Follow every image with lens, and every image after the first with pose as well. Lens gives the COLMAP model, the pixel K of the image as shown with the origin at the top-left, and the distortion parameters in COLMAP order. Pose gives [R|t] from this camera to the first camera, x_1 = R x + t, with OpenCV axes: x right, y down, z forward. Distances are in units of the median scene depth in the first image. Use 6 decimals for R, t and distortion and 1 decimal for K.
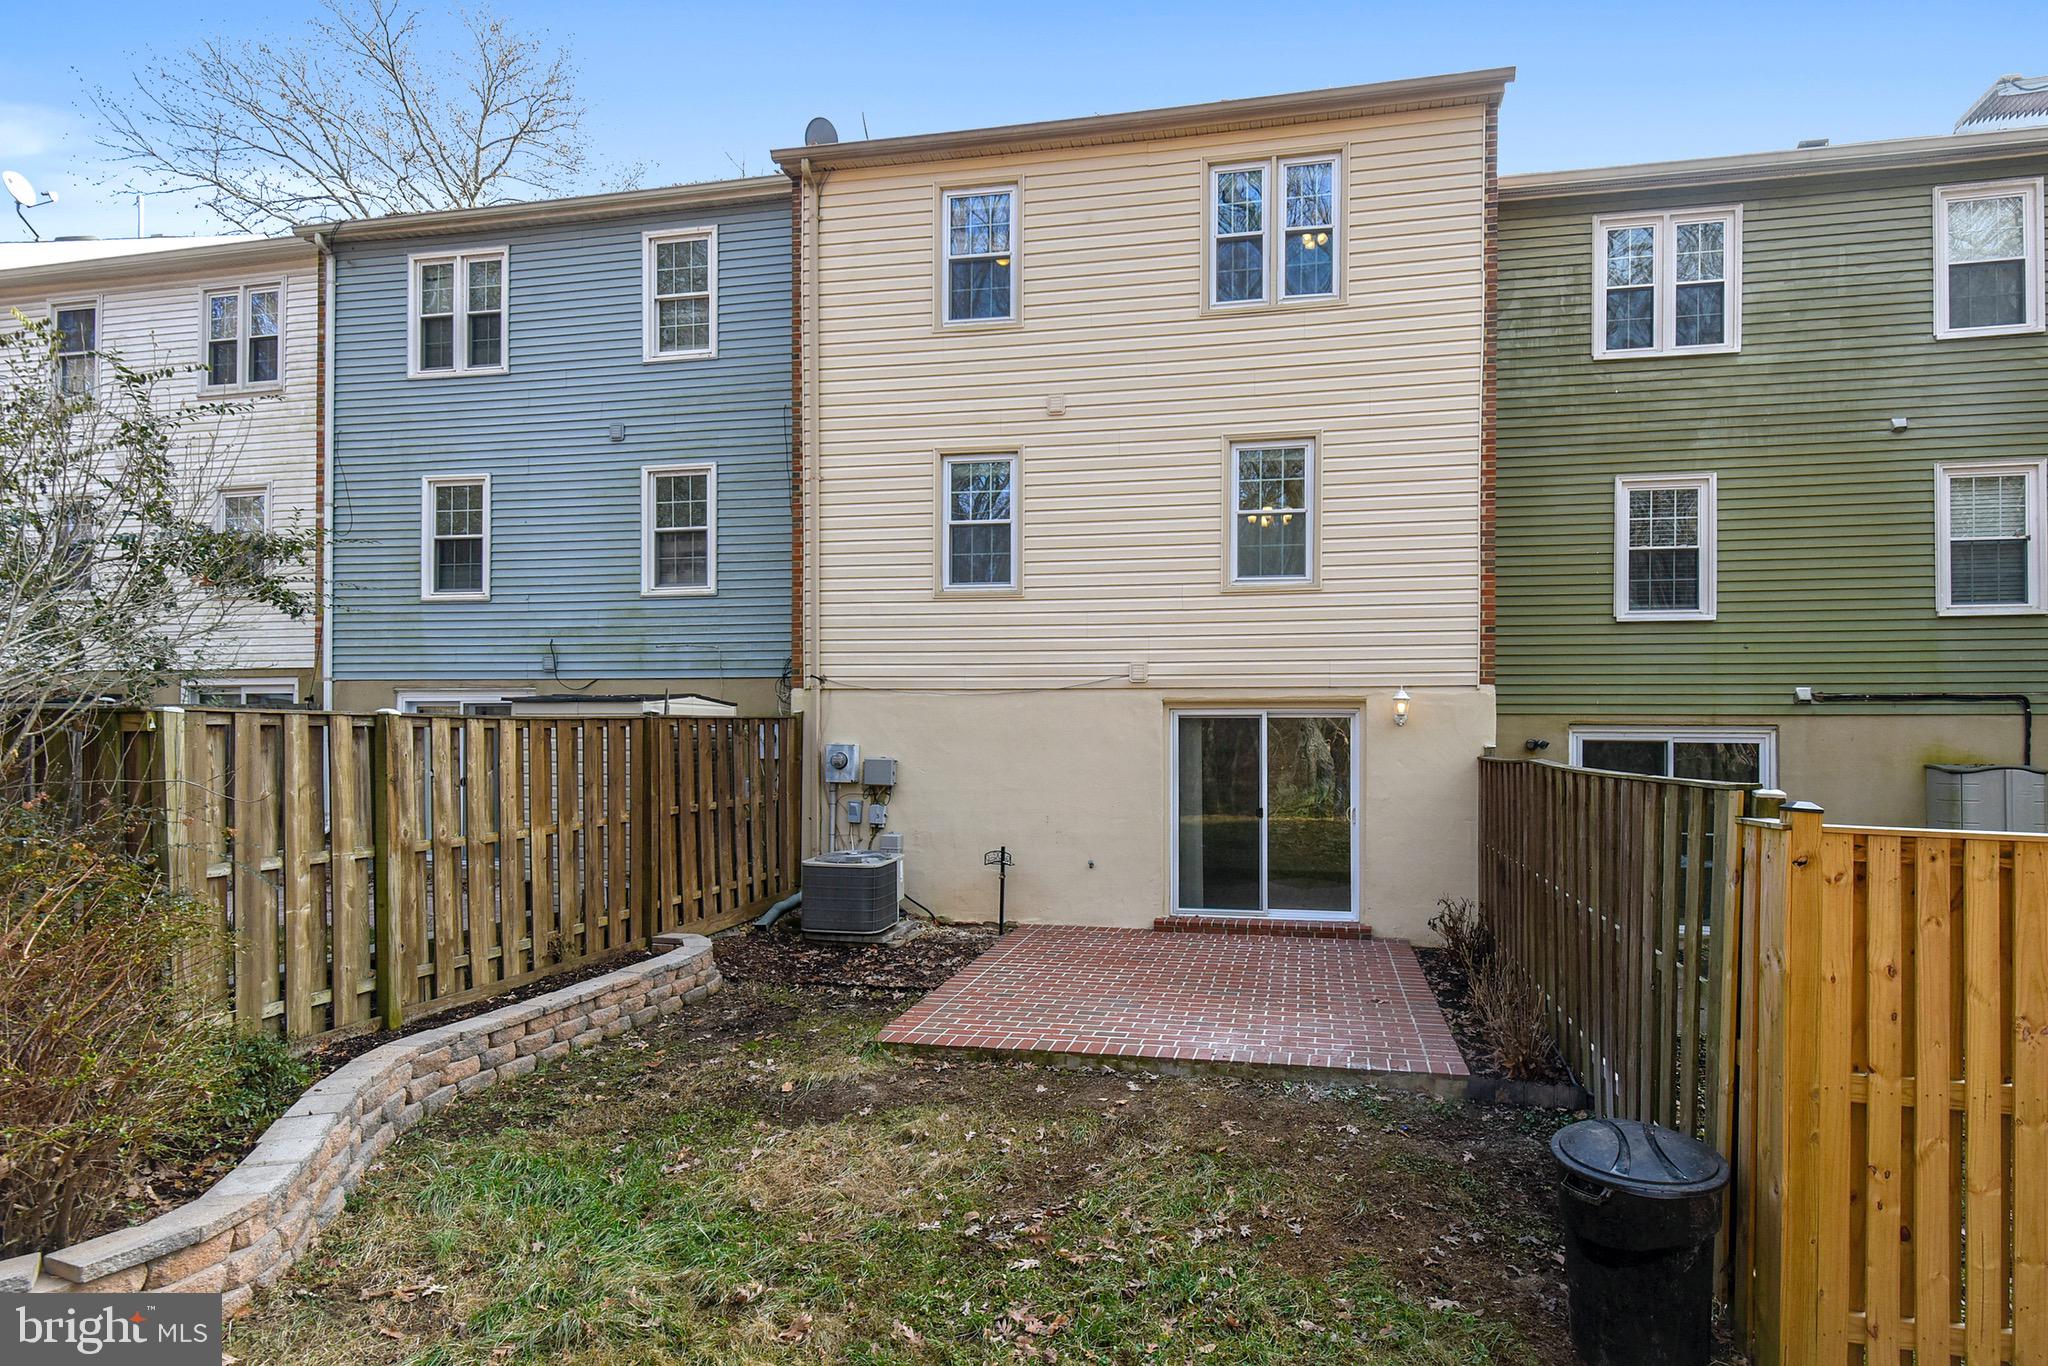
lens RADIAL K [[1098.3, 0, 1122.7], [0, 1098.3, 723.7], [0, 0, 1]] dist [0.034997, -0.027543]
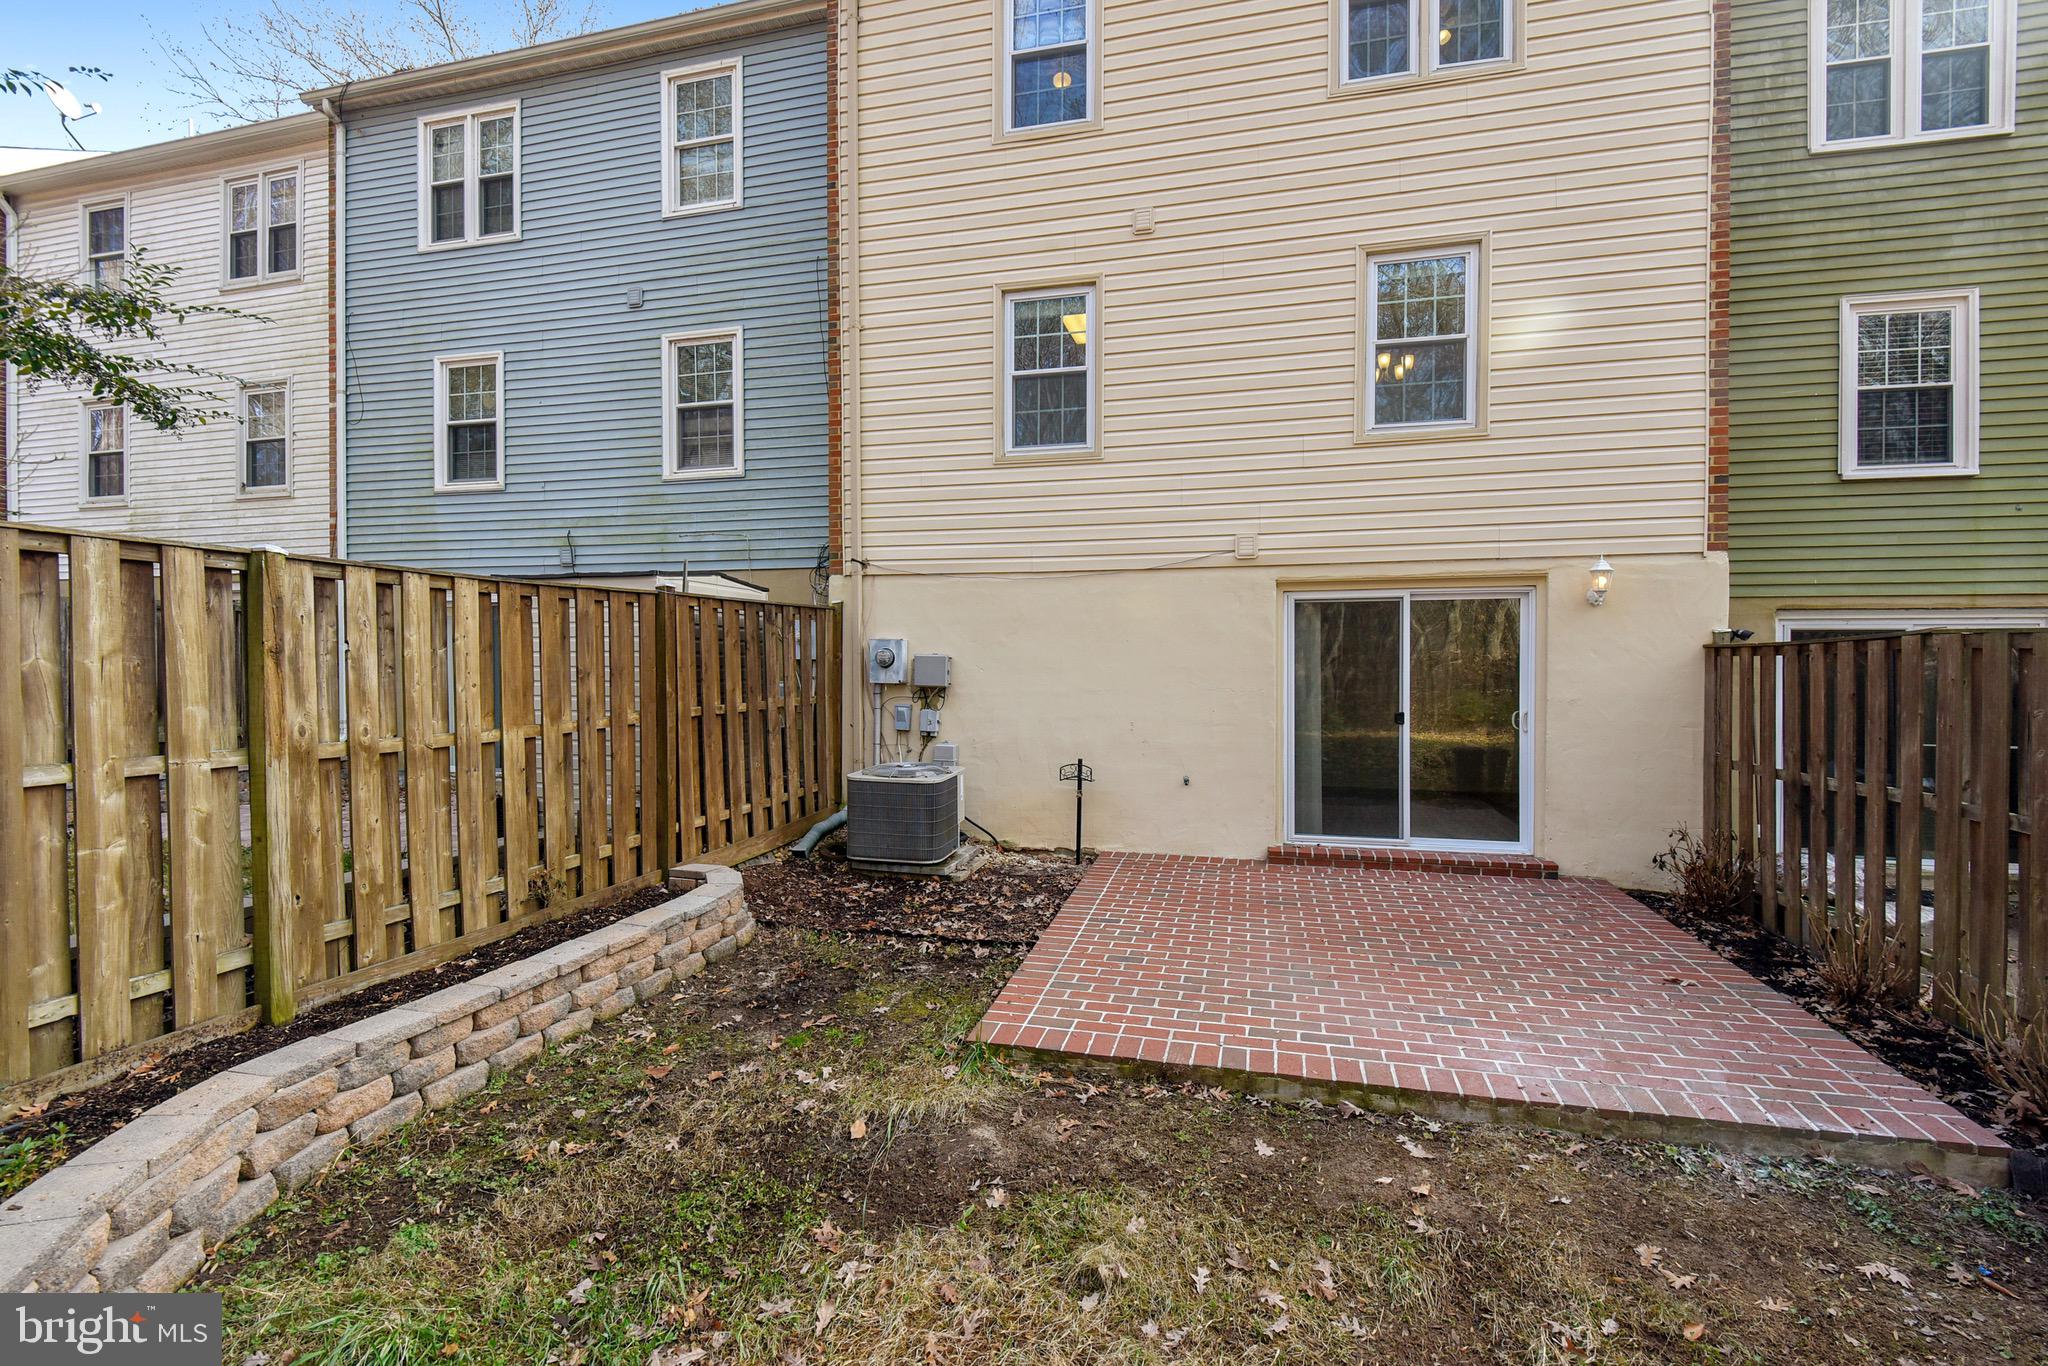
lens RADIAL K [[972.3, 0, 1020.1], [0, 972.3, 664.7], [0, 0, 1]] dist [0.029579, -0.023432]
pose [[0.996938, -0.003959, -0.078095, -0.097908], [0.004864, 0.999923, 0.011405, 0.032376], [0.078044, -0.011750, 0.996881, 0.265121]]
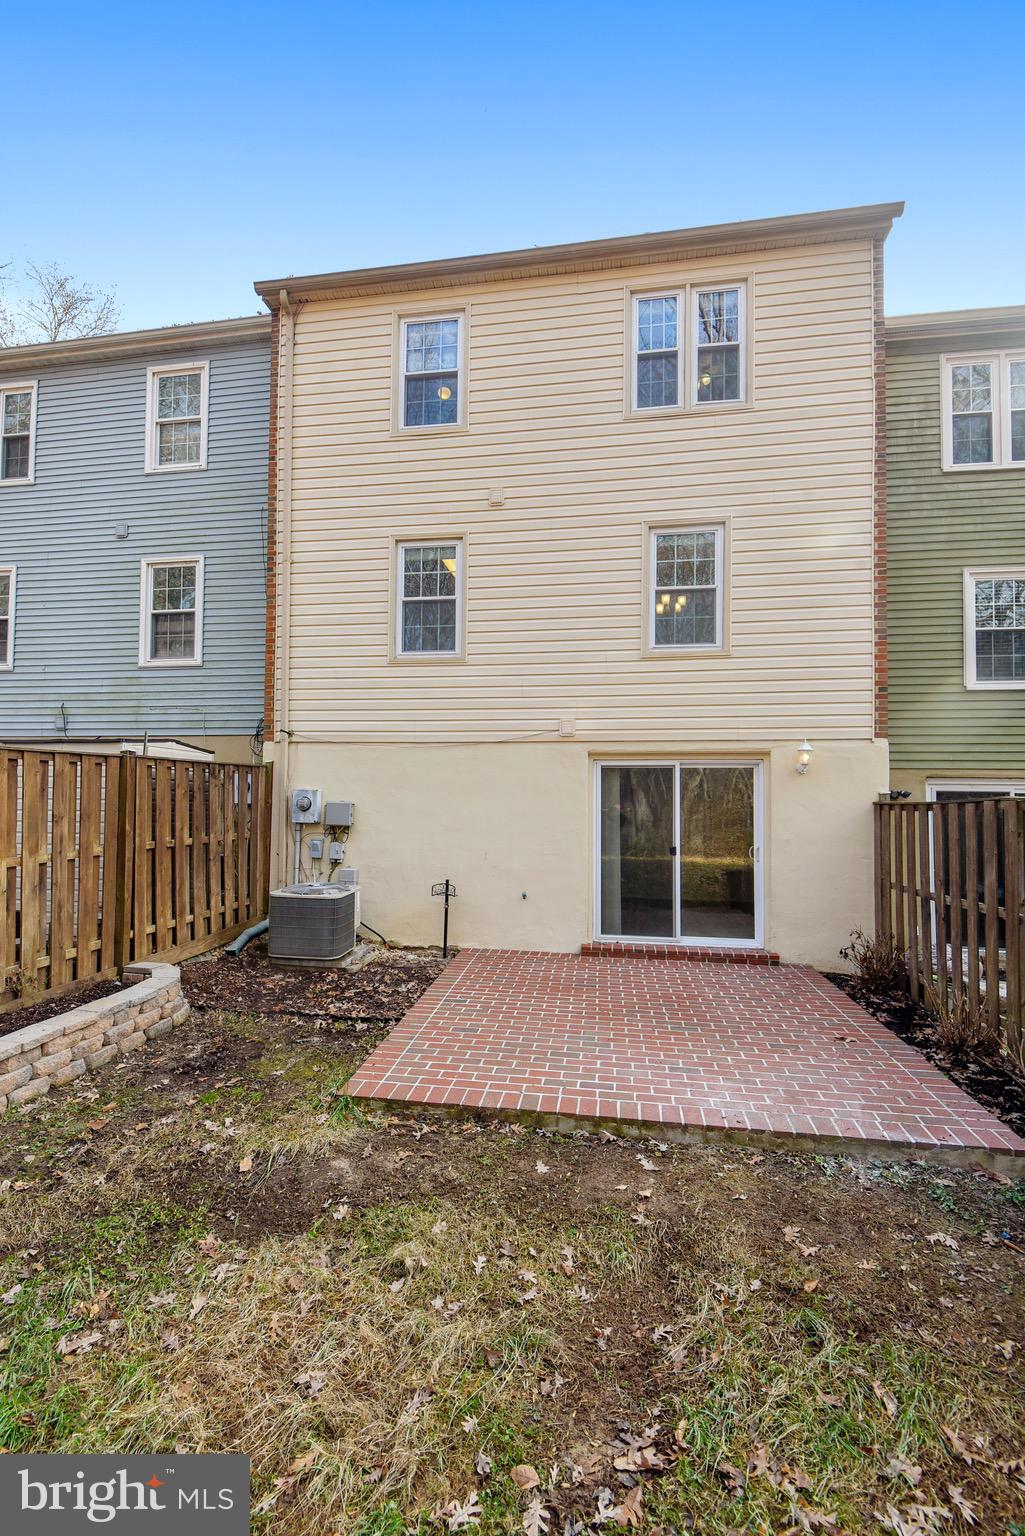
lens RADIAL K [[724.6, 0, 494.9], [0, 724.6, 768.4], [0, 0, 1]] dist [0.035965, -0.032985]
pose [[0.999900, 0.006706, 0.012427, -0.070735], [-0.006244, 0.999303, -0.036811, 0.024495], [-0.012666, 0.036730, 0.999245, 0.248242]]
